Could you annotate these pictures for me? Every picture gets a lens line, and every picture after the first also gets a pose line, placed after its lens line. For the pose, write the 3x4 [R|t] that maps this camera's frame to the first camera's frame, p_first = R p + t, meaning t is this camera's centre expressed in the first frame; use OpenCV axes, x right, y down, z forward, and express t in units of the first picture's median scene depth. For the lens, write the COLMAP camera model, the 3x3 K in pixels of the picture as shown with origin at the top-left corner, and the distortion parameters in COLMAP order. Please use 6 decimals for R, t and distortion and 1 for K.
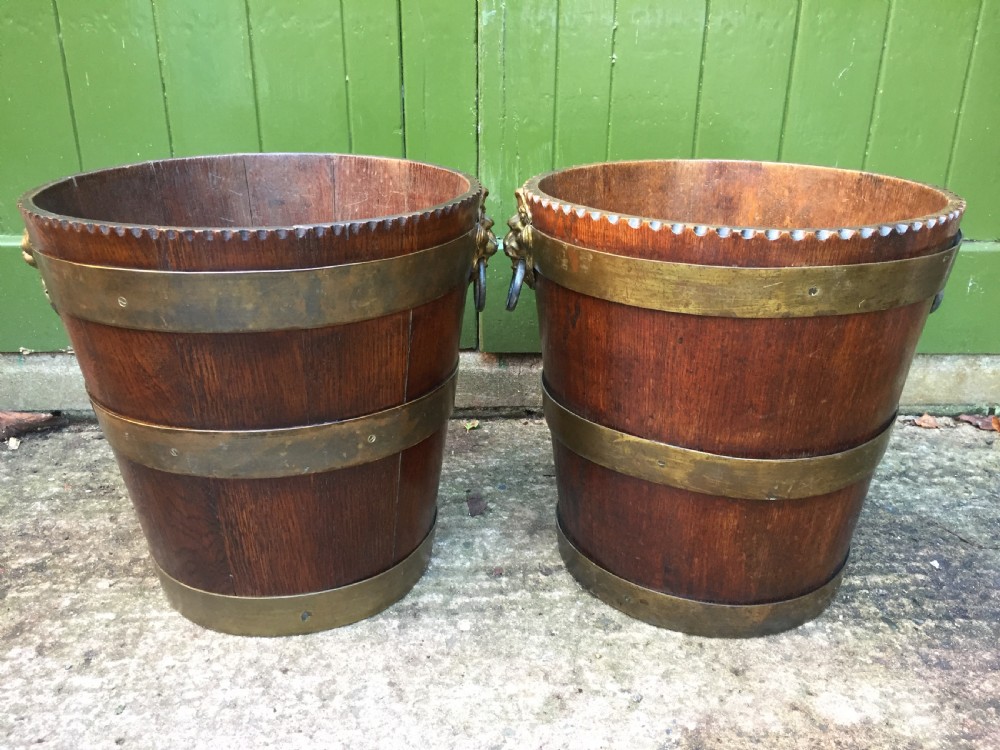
lens RADIAL K [[873.1, 0, 516.7], [0, 873.1, 380.7], [0, 0, 1]] dist [0.078517, -0.129089]
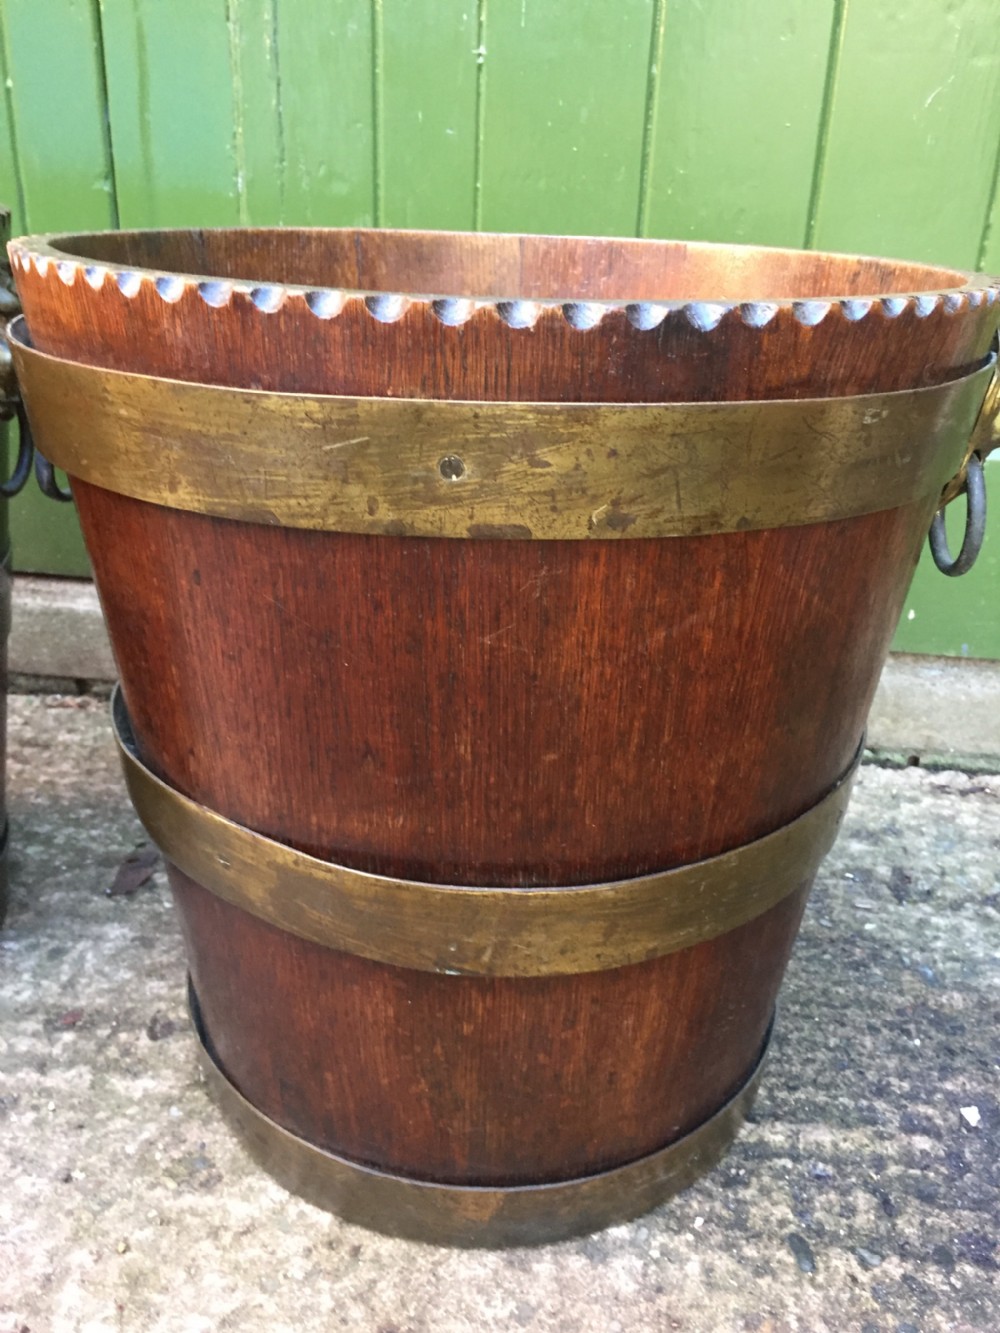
lens RADIAL K [[1163.9, 0, 519.3], [0, 1163.9, 680.8], [0, 0, 1]] dist [0.078517, -0.129089]
pose [[0.985808, 0.089408, -0.142085, 0.348941], [-0.086179, 0.995865, 0.028730, -0.022241], [0.144067, -0.016078, 0.989437, 0.399864]]
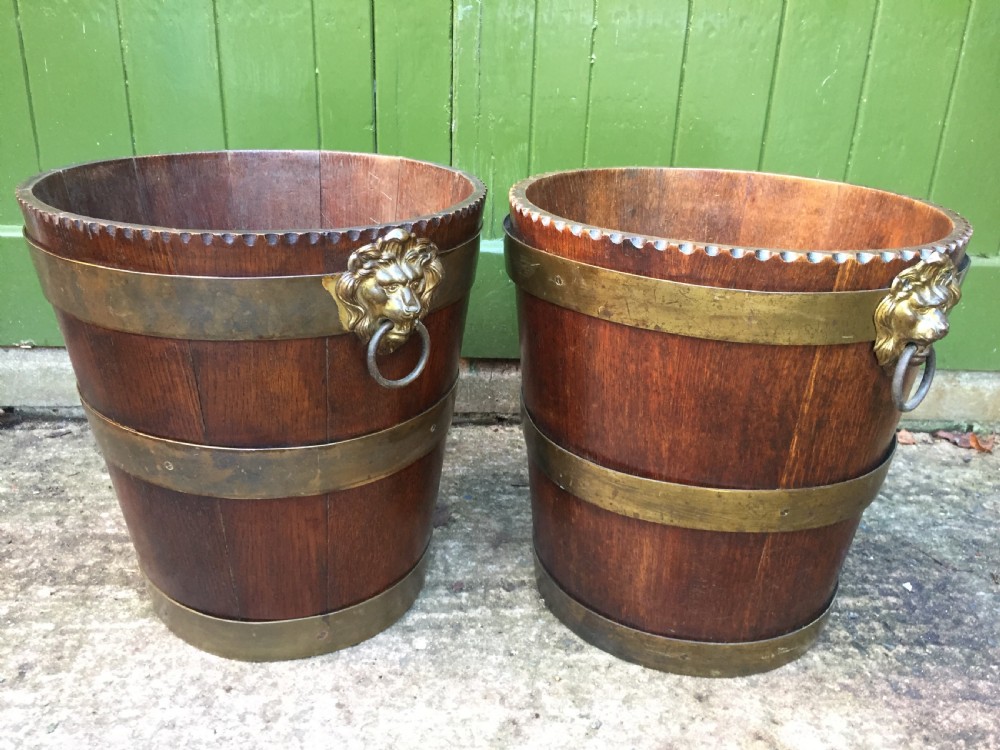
lens RADIAL K [[873.1, 0, 516.2], [0, 873.1, 380.9], [0, 0, 1]] dist [0.078517, -0.129089]
pose [[0.999601, 0.022726, 0.016783, 0.022981], [-0.022735, 0.999741, 0.000344, -0.011021], [-0.016771, -0.000726, 0.999859, 0.037787]]
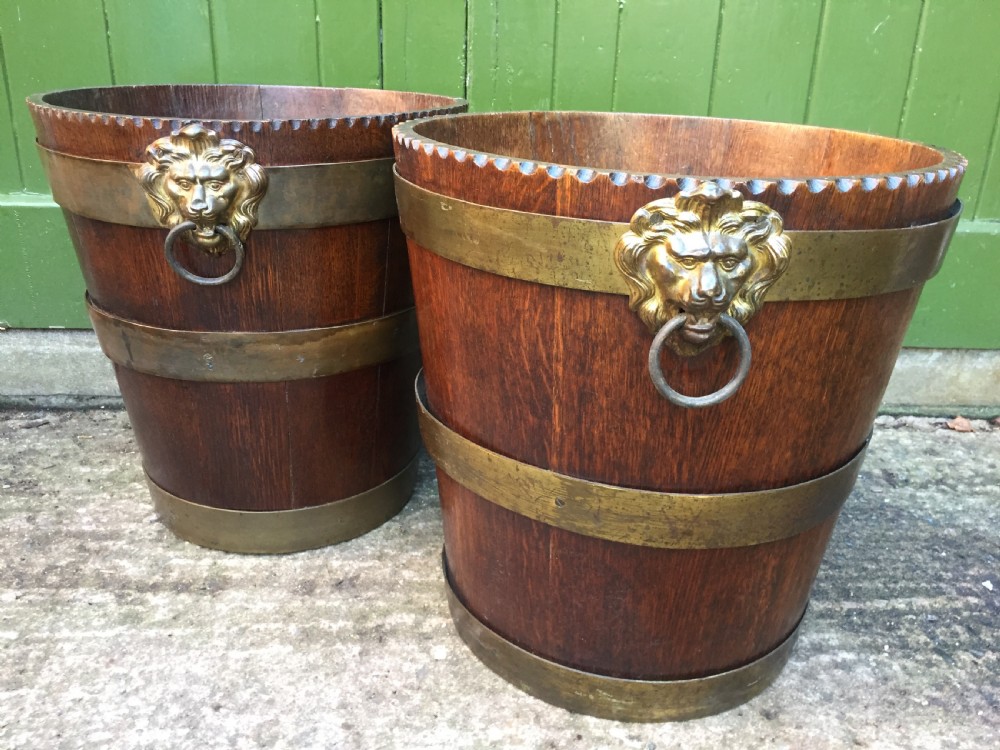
lens RADIAL K [[873.1, 0, 515.2], [0, 873.1, 380.4], [0, 0, 1]] dist [0.078517, -0.129089]
pose [[0.999733, 0.017065, 0.015581, -0.004975], [-0.016890, 0.999793, -0.011329, 0.029111], [-0.015771, 0.011063, 0.999814, 0.164184]]
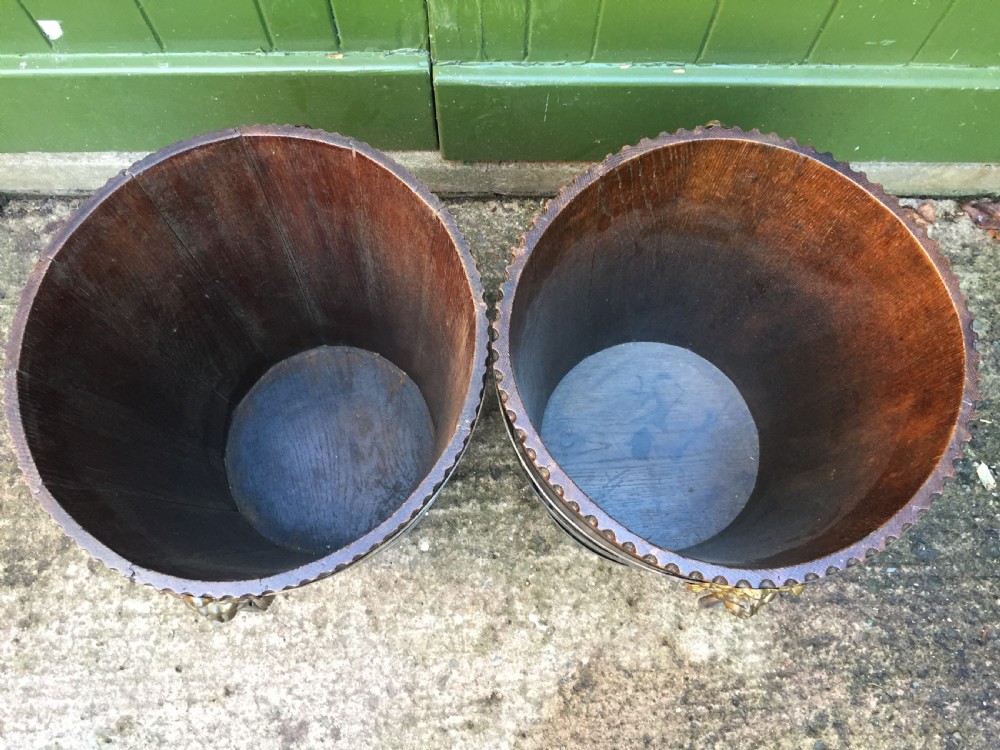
lens RADIAL K [[865.2, 0, 515.2], [0, 865.2, 384.6], [0, 0, 1]] dist [0.086048, -0.138107]
pose [[0.999203, 0.039899, 0.001179, 0.059166], [-0.026202, 0.633329, 0.773439, -0.824586], [0.030113, -0.772854, 0.633869, 0.400372]]
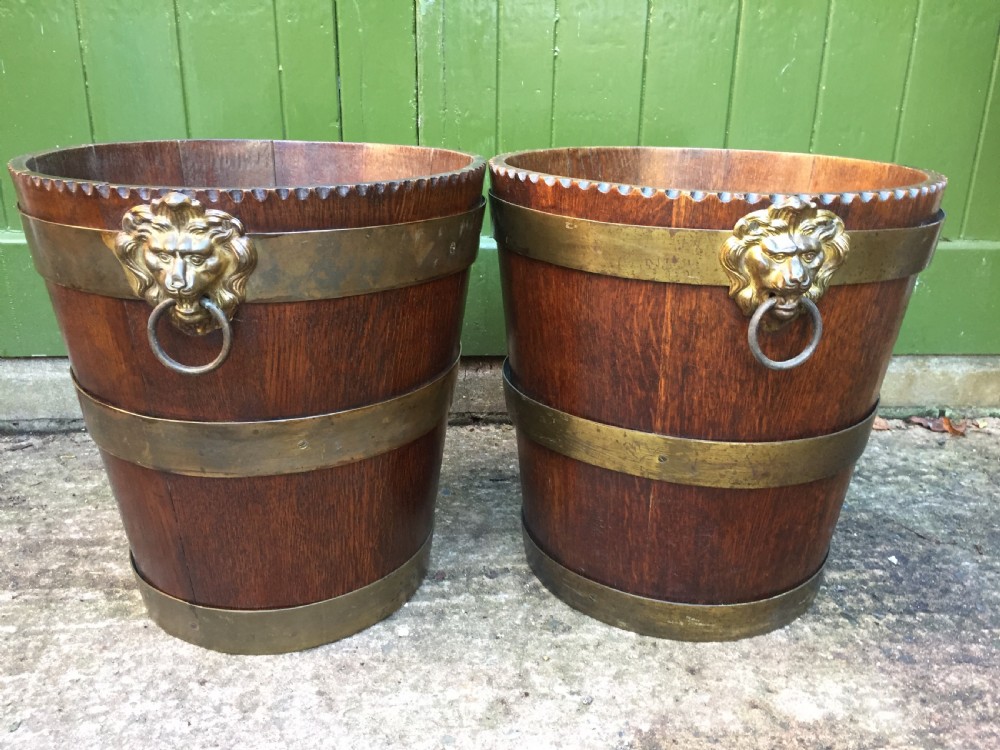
lens RADIAL K [[873.1, 0, 515.5], [0, 873.1, 380.4], [0, 0, 1]] dist [0.078517, -0.129089]
pose [[0.998618, -0.008875, 0.051810, 0.014321], [0.011275, 0.998868, -0.046218, 0.058847], [-0.051342, 0.046739, 0.997587, 0.054786]]
